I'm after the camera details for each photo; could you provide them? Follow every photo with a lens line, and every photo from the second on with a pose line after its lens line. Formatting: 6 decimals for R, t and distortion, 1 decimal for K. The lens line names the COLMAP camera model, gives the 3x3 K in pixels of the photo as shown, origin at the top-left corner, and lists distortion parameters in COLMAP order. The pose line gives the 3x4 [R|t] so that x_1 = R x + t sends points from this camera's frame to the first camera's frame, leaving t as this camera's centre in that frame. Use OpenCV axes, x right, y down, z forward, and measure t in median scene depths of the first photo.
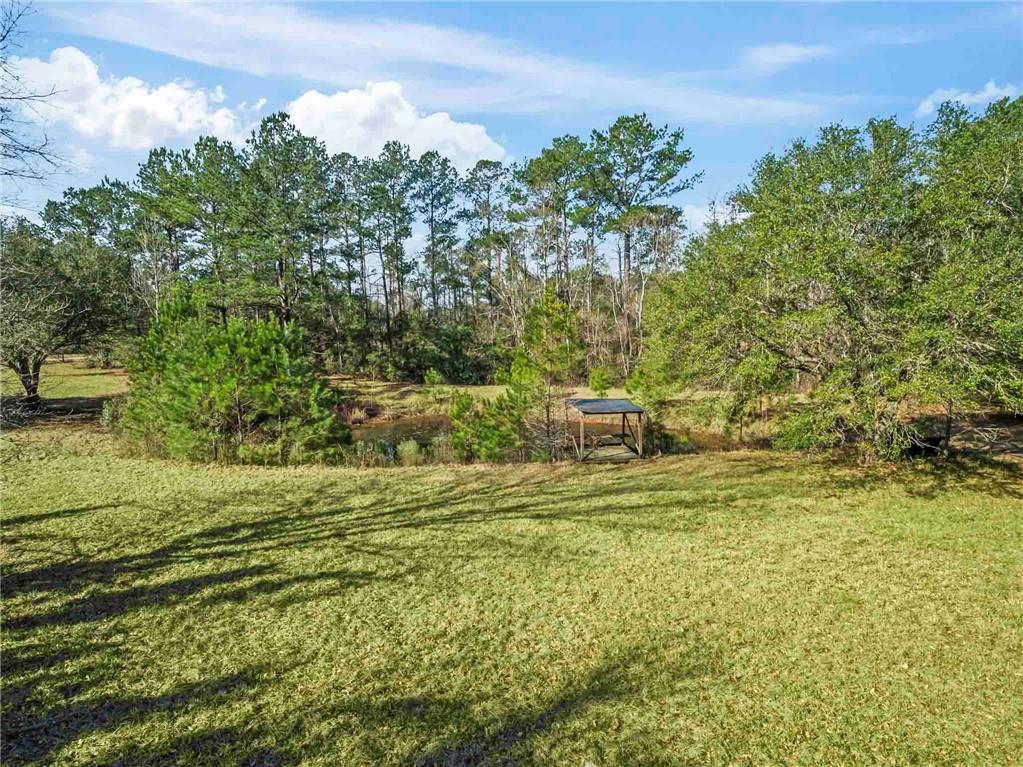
lens RADIAL K [[498.8, 0, 513.6], [0, 498.8, 383.5], [0, 0, 1]] dist [-0.002102, 0.001383]
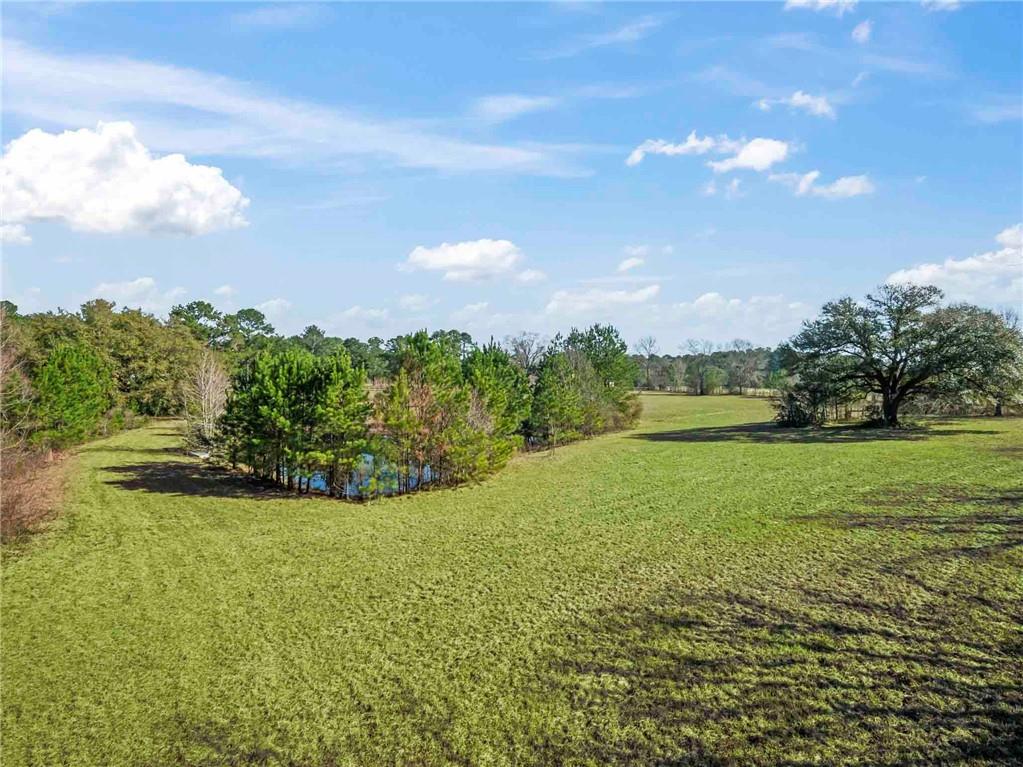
lens RADIAL K [[498.8, 0, 511.8], [0, 498.8, 384.9], [0, 0, 1]] dist [-0.002102, 0.001383]
pose [[0.993790, -0.026551, 0.108059, 0.372787], [0.036489, 0.995177, -0.091059, -0.007587], [-0.105121, 0.094437, 0.989965, 0.054349]]
